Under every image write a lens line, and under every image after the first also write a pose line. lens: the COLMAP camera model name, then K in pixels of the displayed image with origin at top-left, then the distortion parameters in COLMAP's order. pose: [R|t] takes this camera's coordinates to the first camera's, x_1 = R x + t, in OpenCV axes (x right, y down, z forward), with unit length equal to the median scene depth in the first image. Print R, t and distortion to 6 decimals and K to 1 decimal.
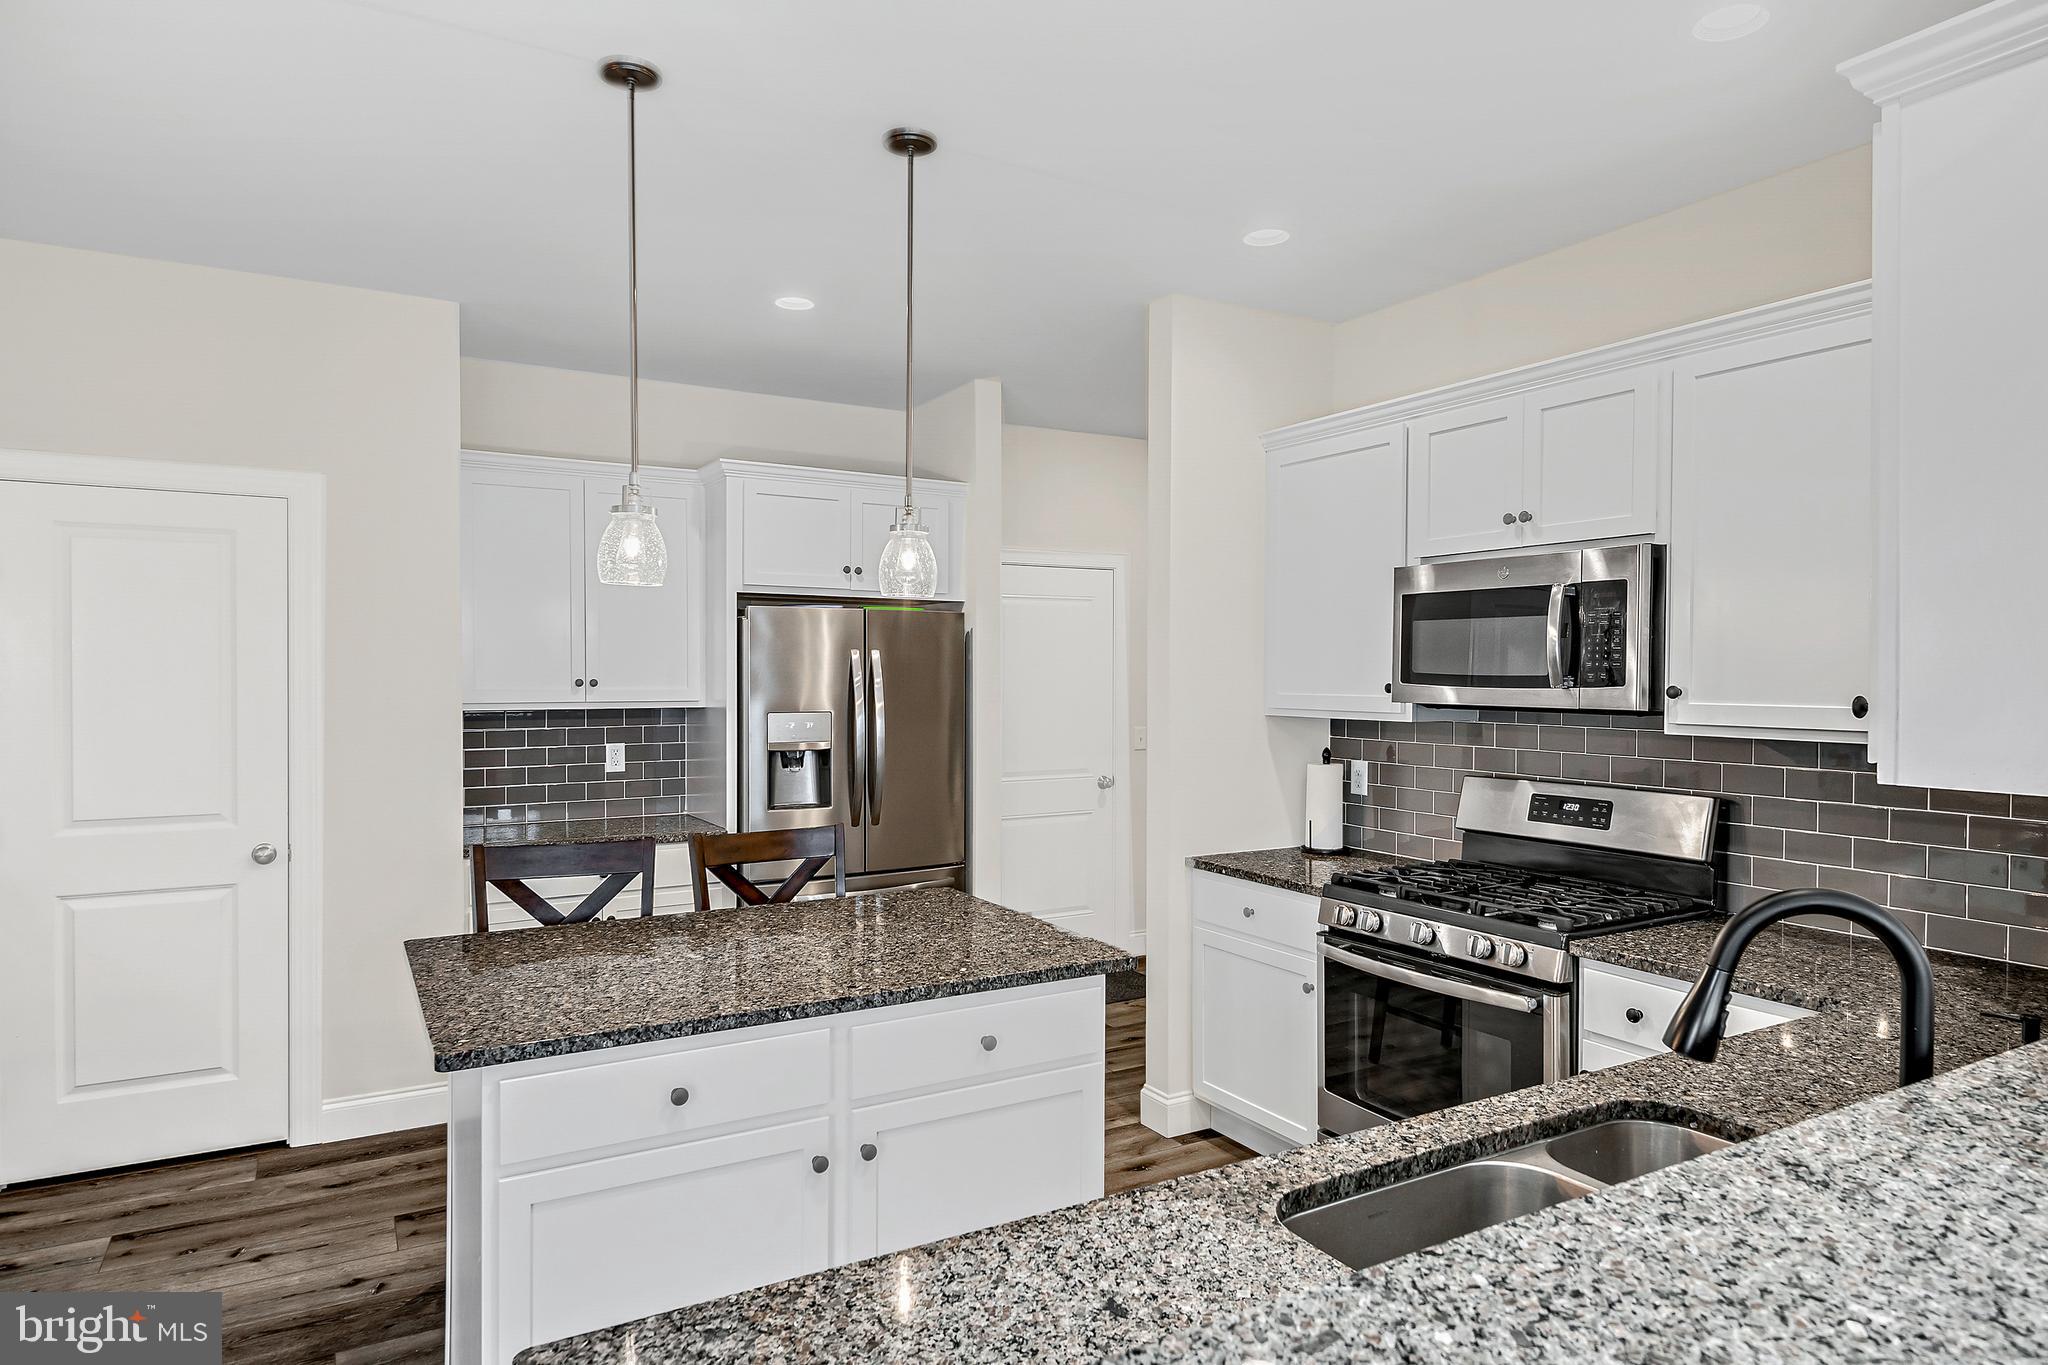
lens RADIAL K [[1176.9, 0, 968.8], [0, 1176.9, 683.3], [0, 0, 1]] dist [0.026392, -0.025131]
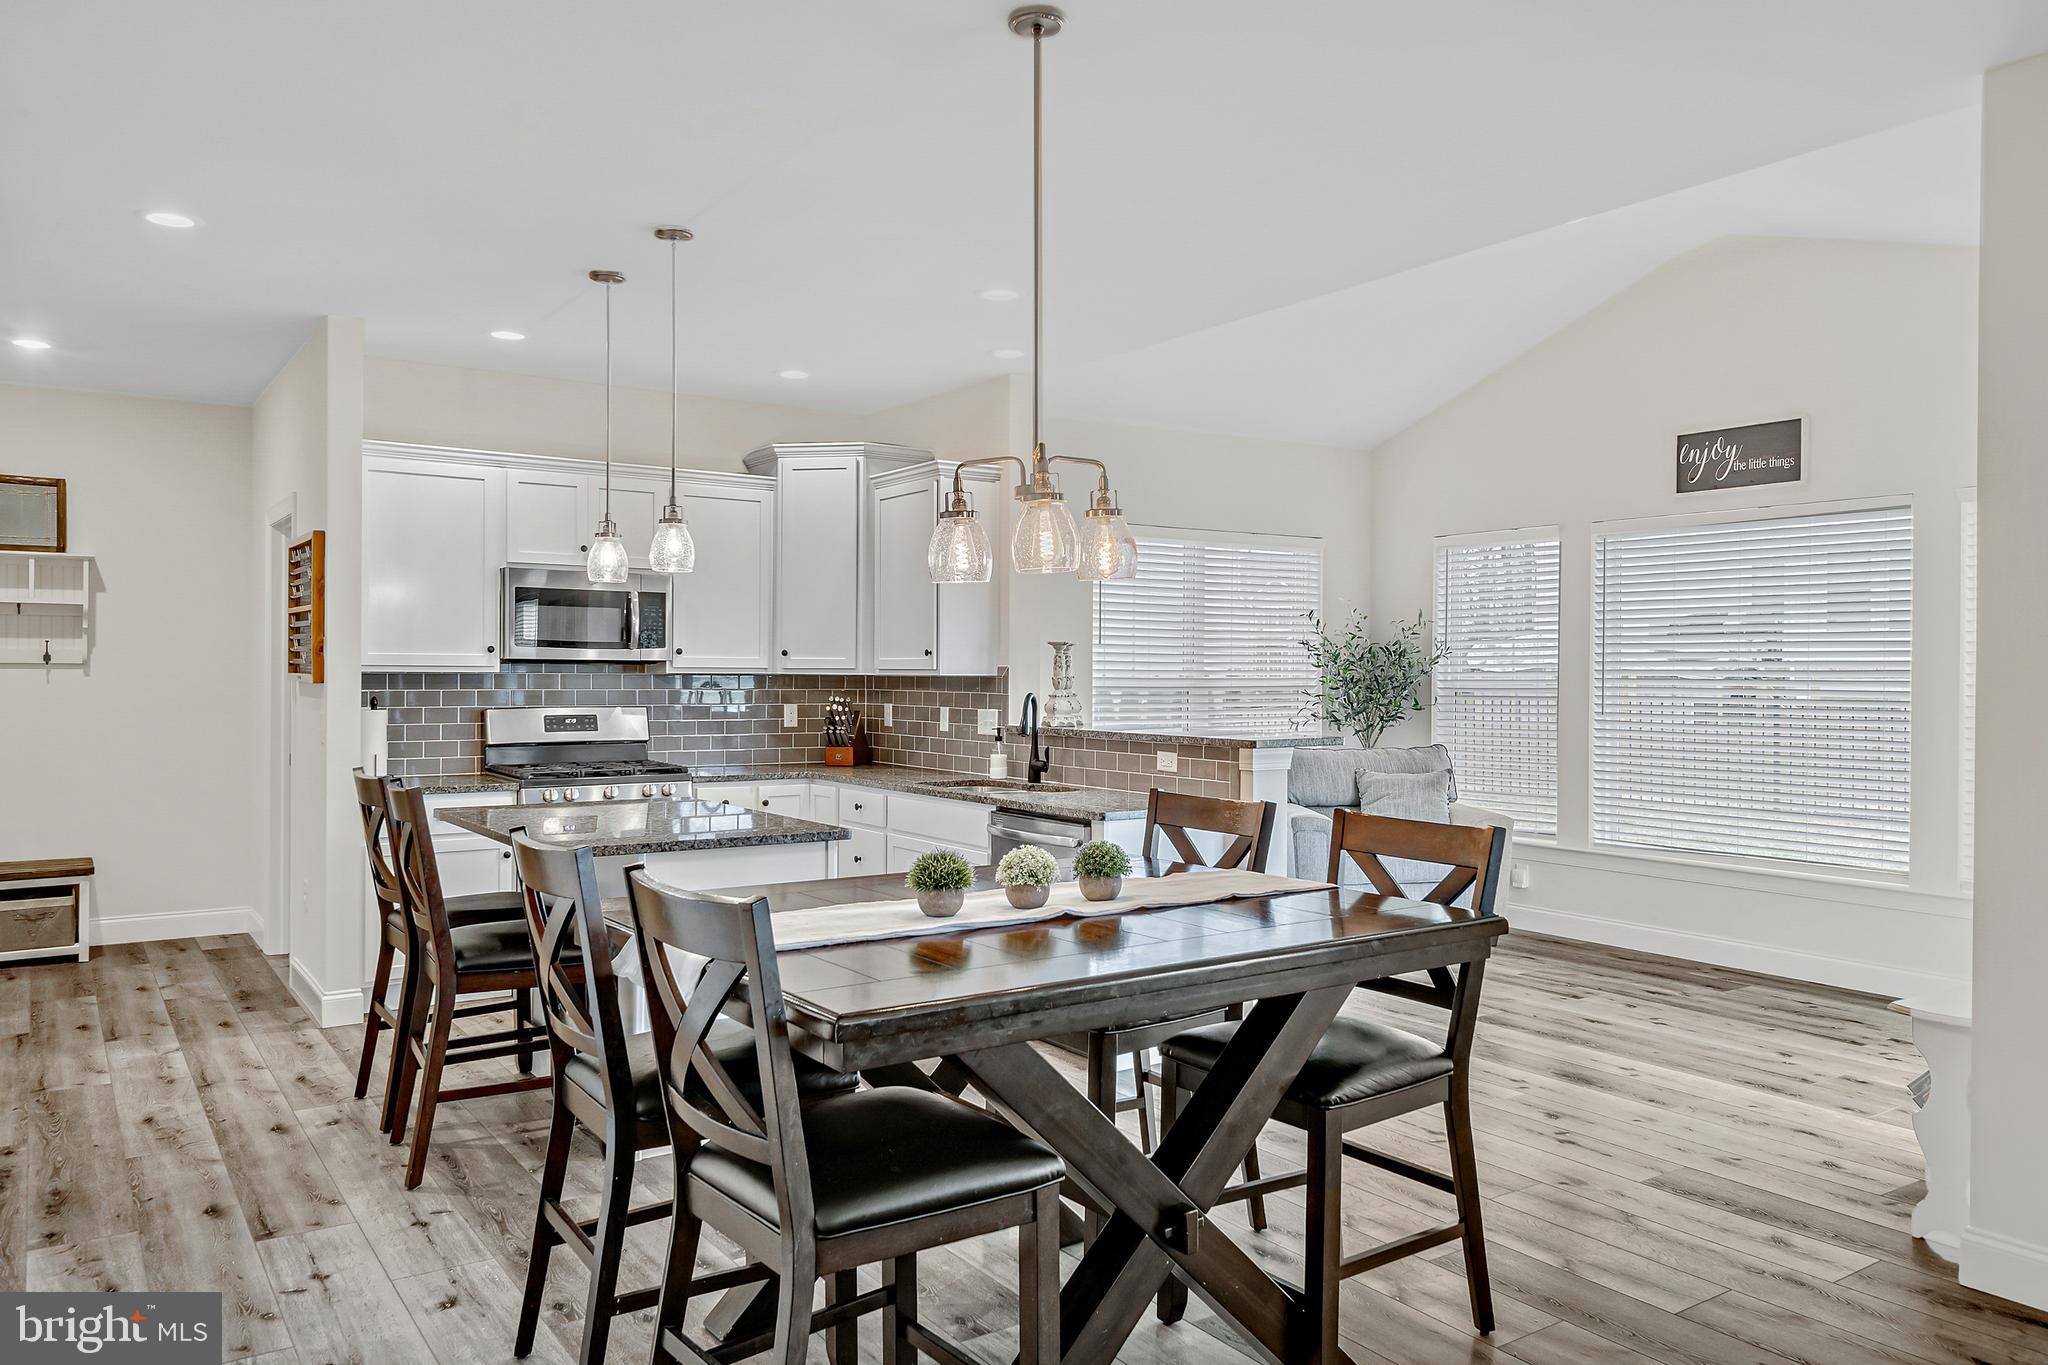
lens RADIAL K [[1437.0, 0, 1024.0], [0, 1437.0, 682.5], [0, 0, 1]] dist [0.020212, 0.002402]
pose [[-0.080832, -0.010806, 0.996669, -1.547890], [0.002662, 0.999935, 0.011057, 0.028663], [-0.996724, 0.003547, -0.080798, 0.510664]]
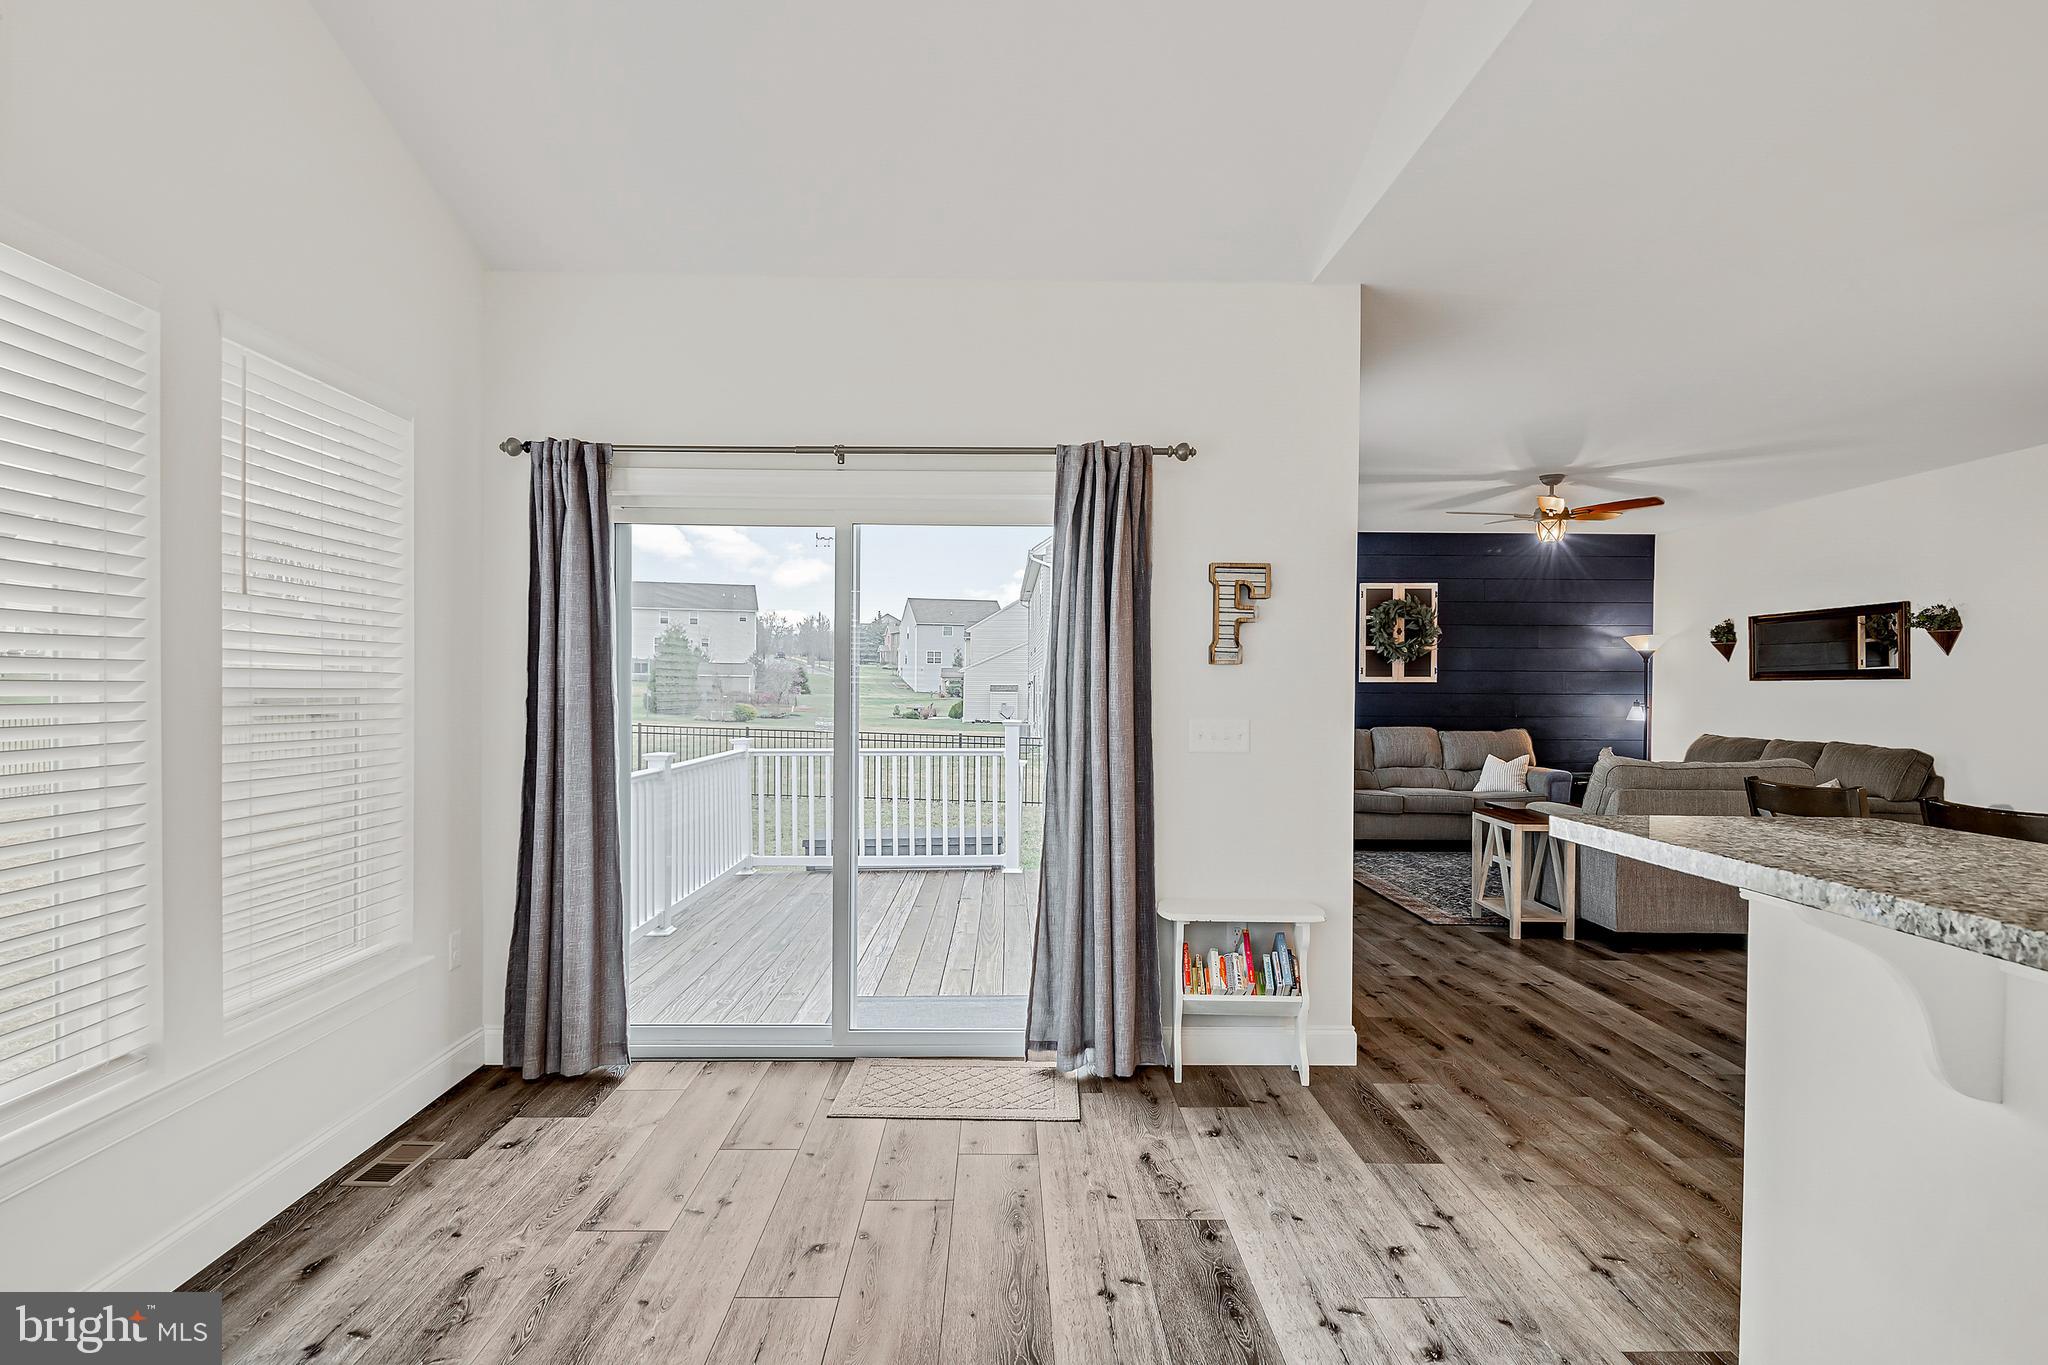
lens RADIAL K [[1092.9, 0, 1026.2], [0, 1092.9, 708.9], [0, 0, 1]] dist [0.000373, -0.001420]
pose [[-0.491626, 0.011364, -0.870732, 0.545968], [-0.017367, 0.999588, 0.022851, 0.054403], [0.870633, 0.026356, -0.491226, 0.051908]]
